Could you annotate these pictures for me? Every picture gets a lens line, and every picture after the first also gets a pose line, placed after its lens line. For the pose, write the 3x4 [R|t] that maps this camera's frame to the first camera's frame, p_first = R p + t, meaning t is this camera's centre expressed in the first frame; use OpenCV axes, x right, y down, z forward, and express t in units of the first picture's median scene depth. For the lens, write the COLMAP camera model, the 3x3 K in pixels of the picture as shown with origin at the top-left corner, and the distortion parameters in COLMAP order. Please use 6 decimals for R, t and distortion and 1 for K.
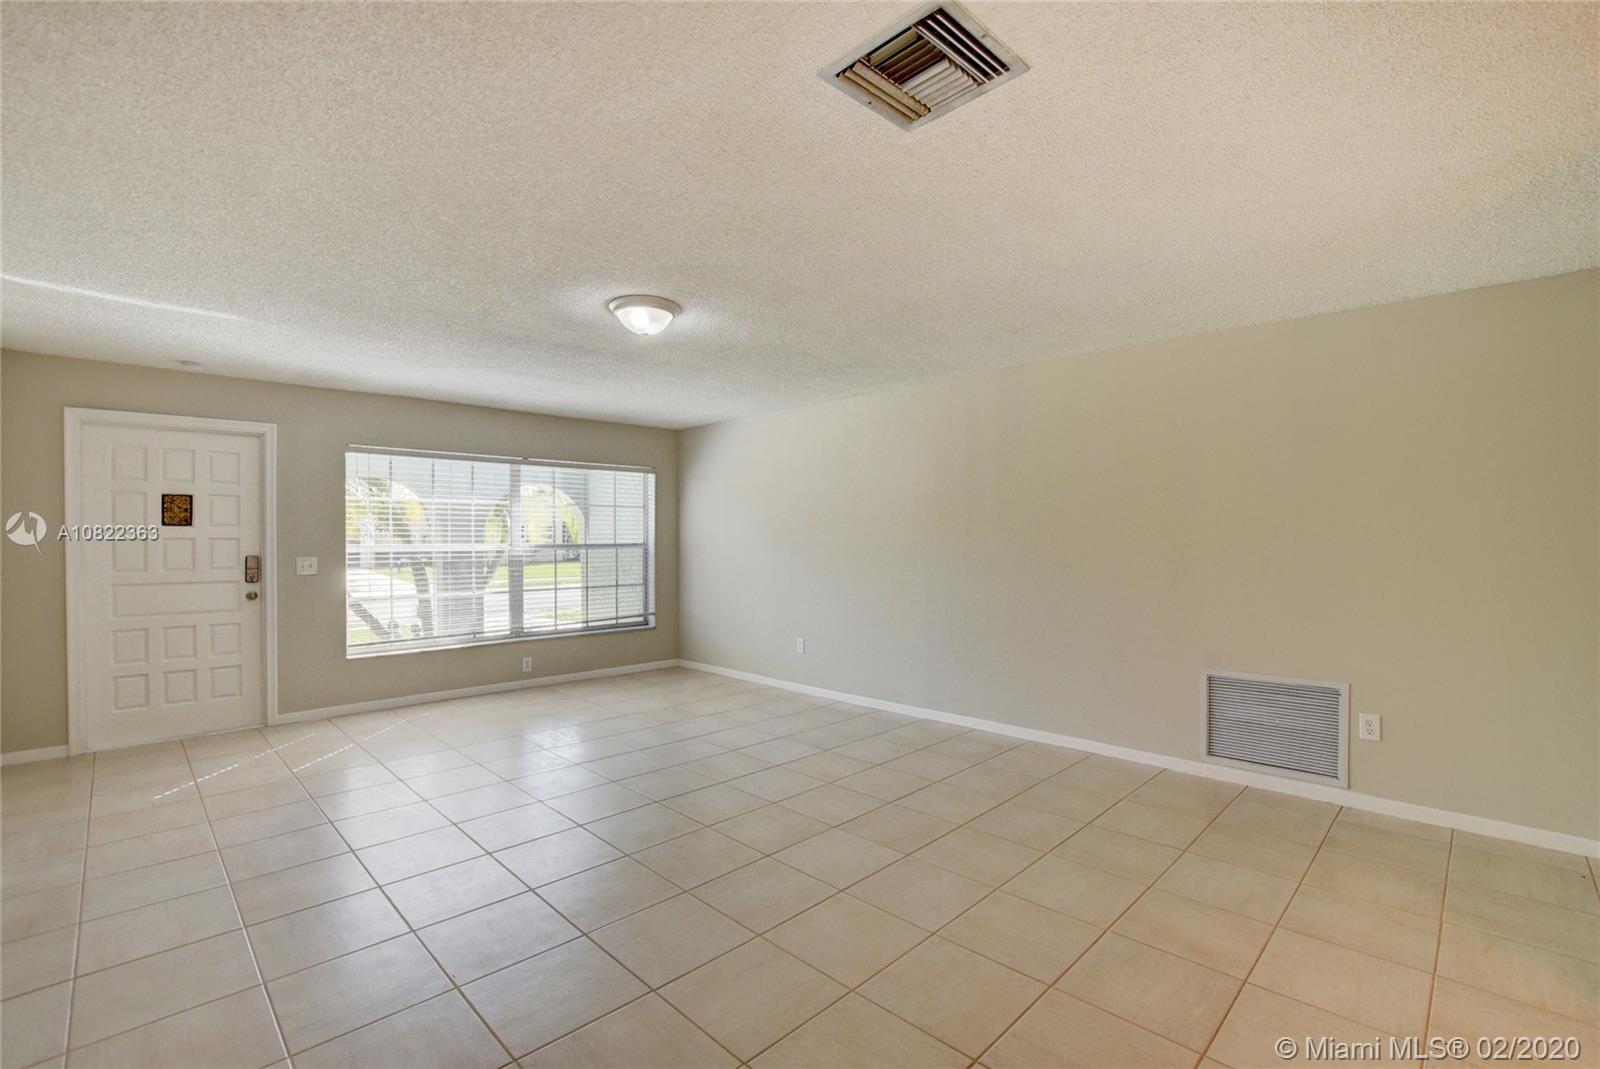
lens RADIAL K [[707.8, 0, 804.2], [0, 707.8, 540.6], [0, 0, 1]] dist [-0.028863, 0.000227]
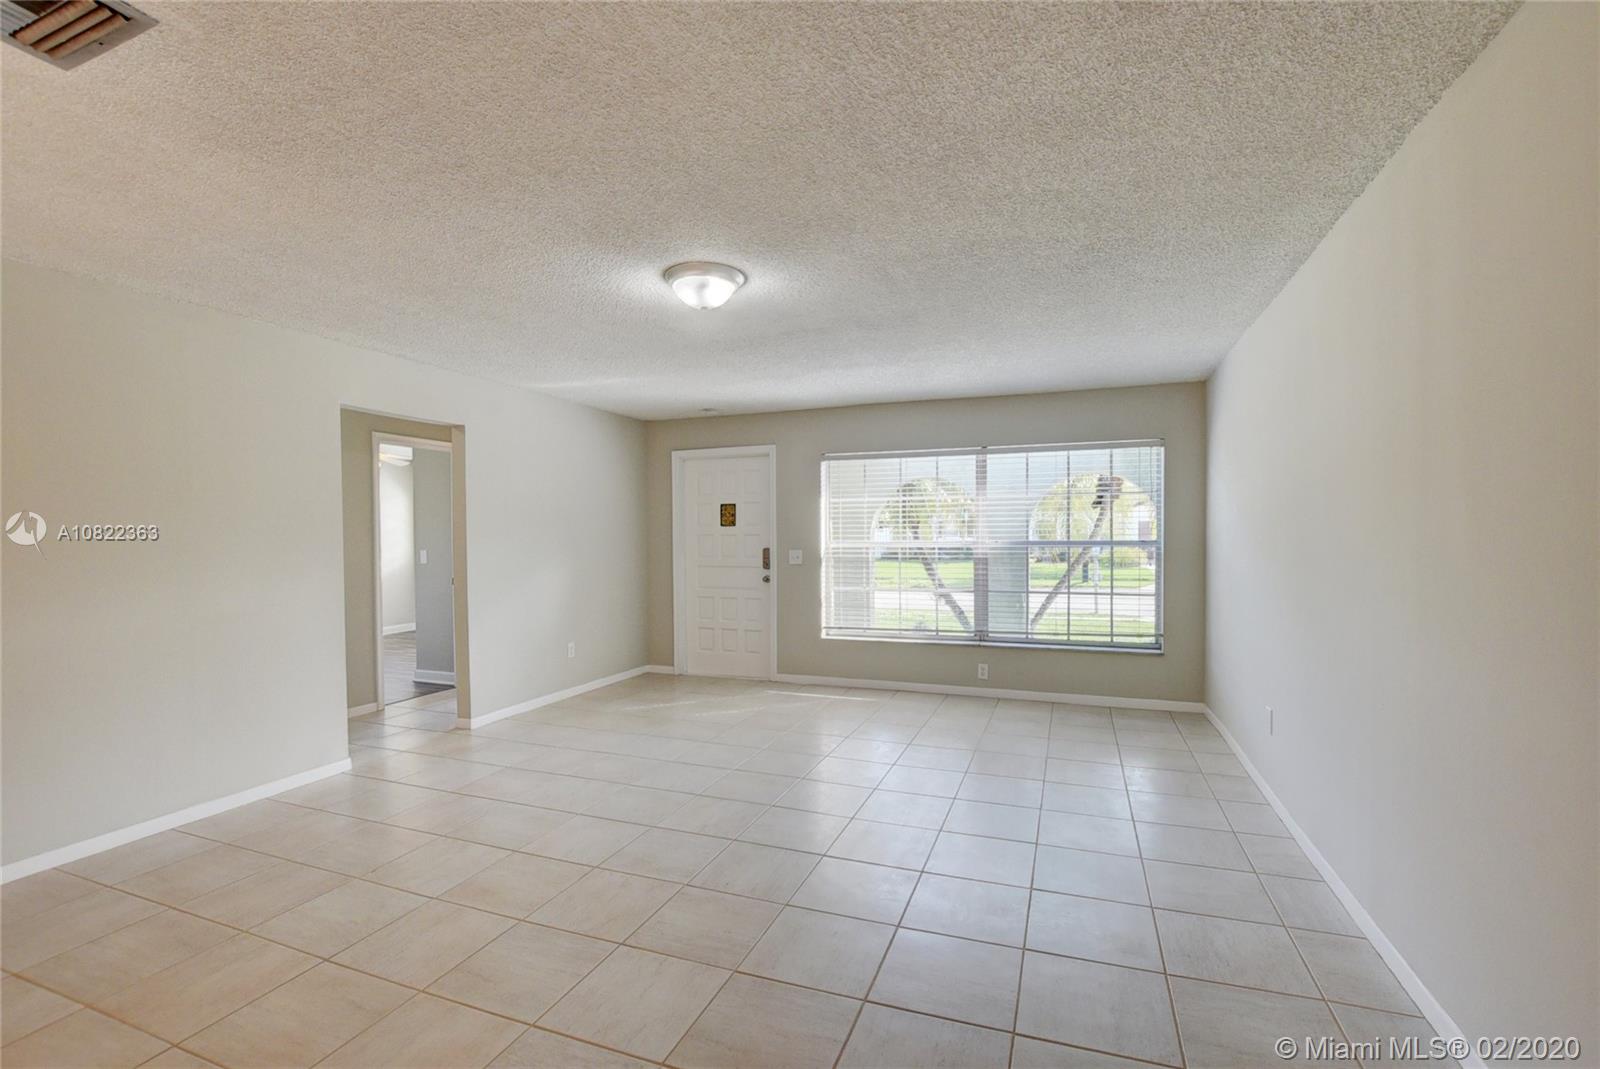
lens RADIAL K [[707.8, 0, 804.2], [0, 707.8, 540.6], [0, 0, 1]] dist [-0.028863, 0.000227]
pose [[0.412170, 0.007412, -0.911077, 0.399417], [-0.000358, 0.999968, 0.007973, -0.002991], [0.911107, -0.002960, 0.412160, 0.468298]]
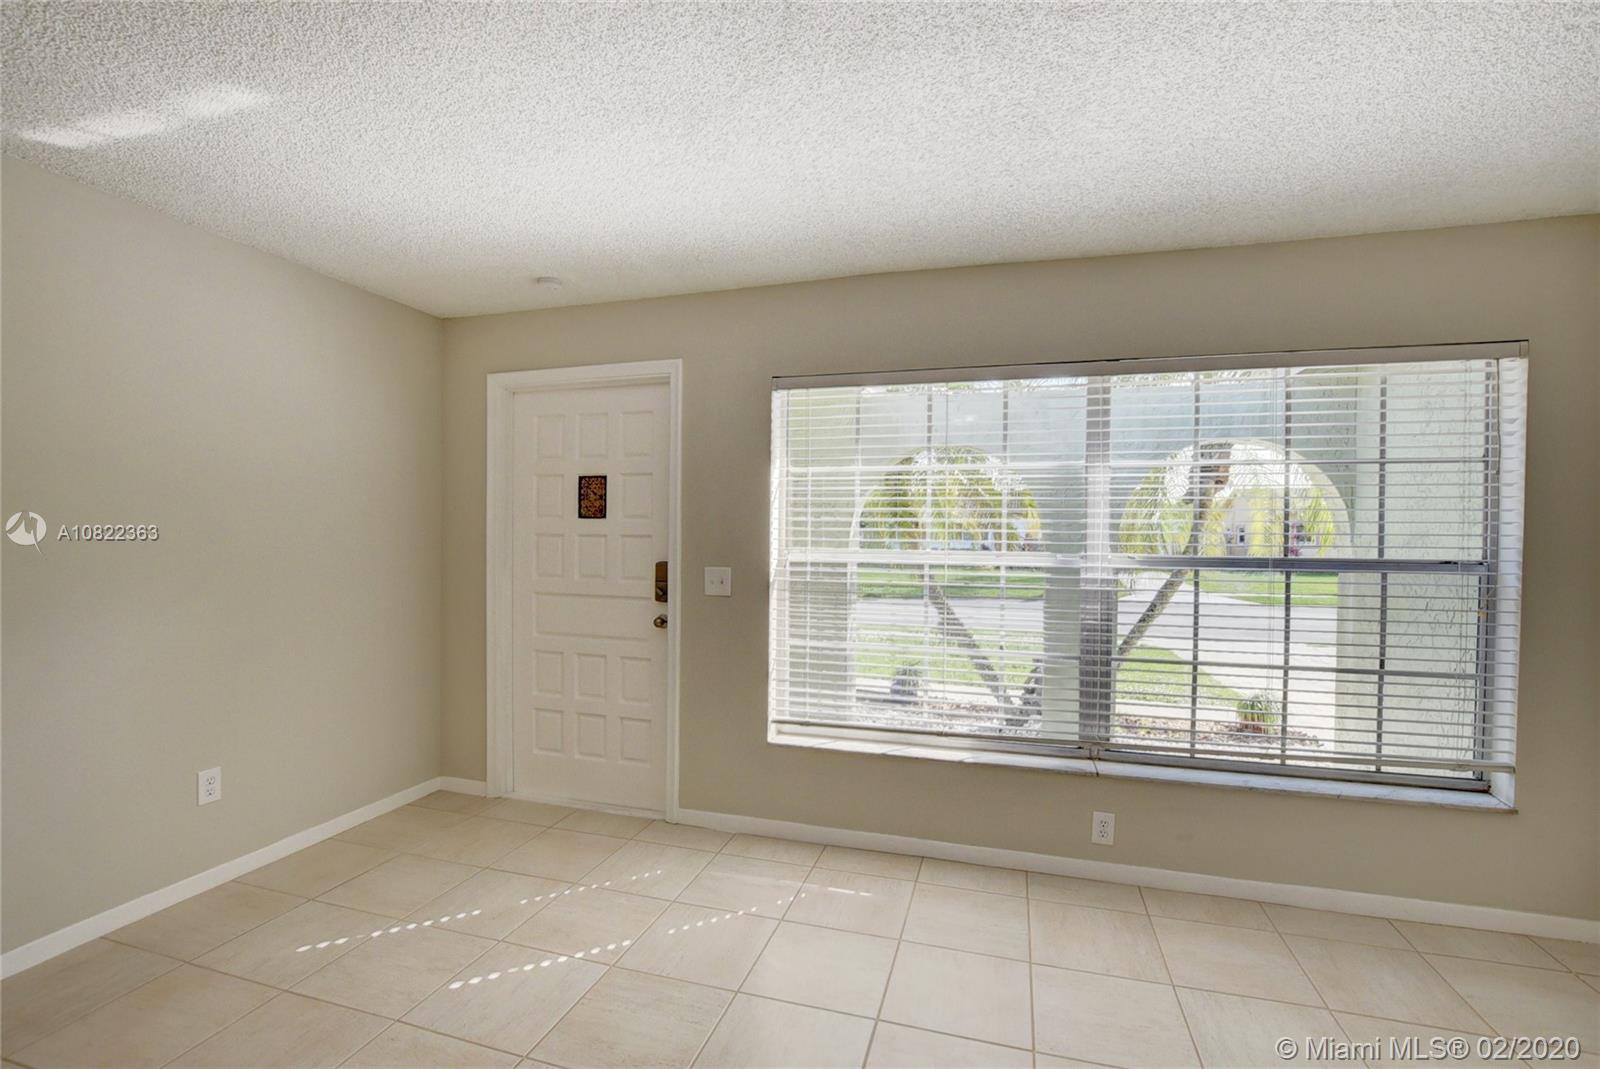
lens RADIAL K [[694.1, 0, 808.1], [0, 694.1, 547.1], [0, 0, 1]] dist [-0.002536, -0.016779]
pose [[0.484157, 0.015316, -0.874847, -0.124001], [-0.016486, 0.999829, 0.008381, -0.000359], [0.874826, 0.010365, 0.484326, 0.720302]]
